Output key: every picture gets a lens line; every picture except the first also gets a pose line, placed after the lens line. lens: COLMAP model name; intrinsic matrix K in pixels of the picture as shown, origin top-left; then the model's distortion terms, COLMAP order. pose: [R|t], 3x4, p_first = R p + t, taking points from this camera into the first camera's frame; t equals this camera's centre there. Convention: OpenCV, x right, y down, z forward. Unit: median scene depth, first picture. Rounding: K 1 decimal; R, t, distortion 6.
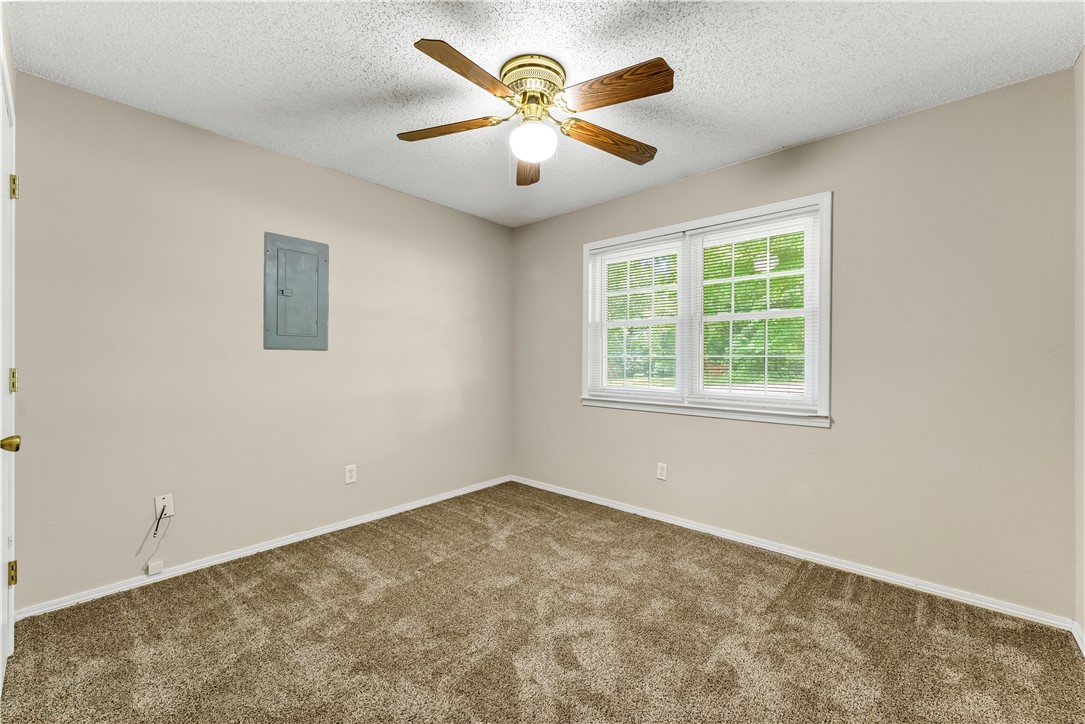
lens RADIAL K [[446.5, 0, 543.8], [0, 446.5, 361.7], [0, 0, 1]] dist [0.001307, 0.000138]
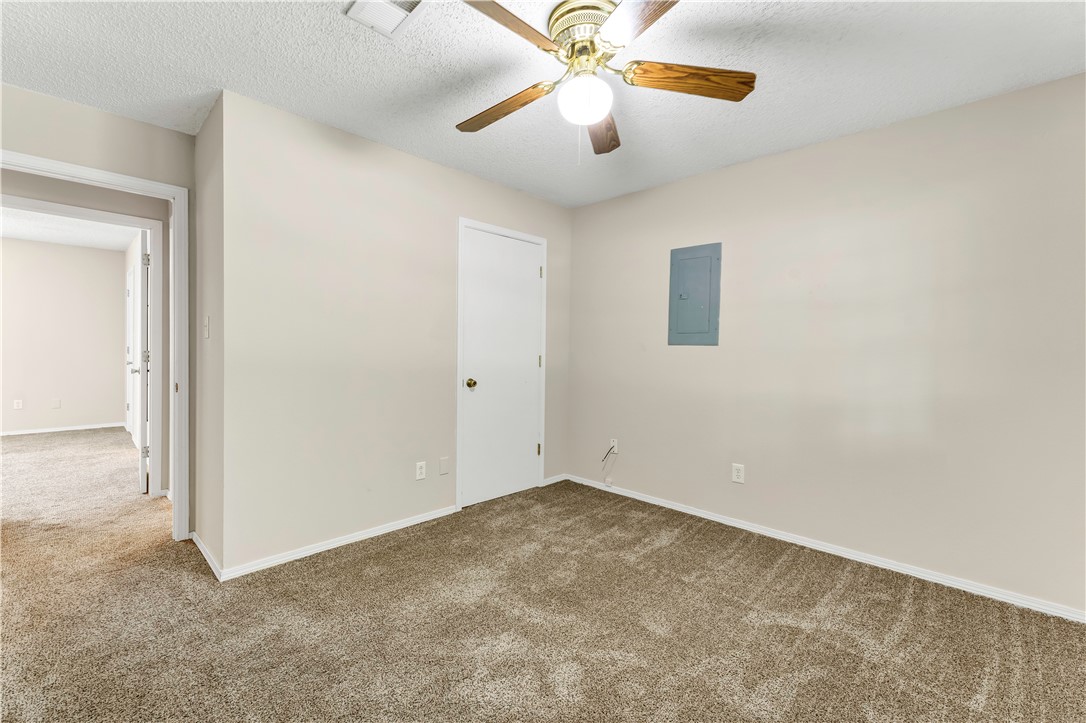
lens RADIAL K [[446.9, 0, 544.3], [0, 446.9, 361.2], [0, 0, 1]] dist [0.001307, 0.000138]
pose [[-0.046192, 0.019810, -0.998736, 0.650175], [-0.019978, 0.999585, 0.020751, -0.002525], [0.998733, 0.020911, -0.045777, 0.739138]]
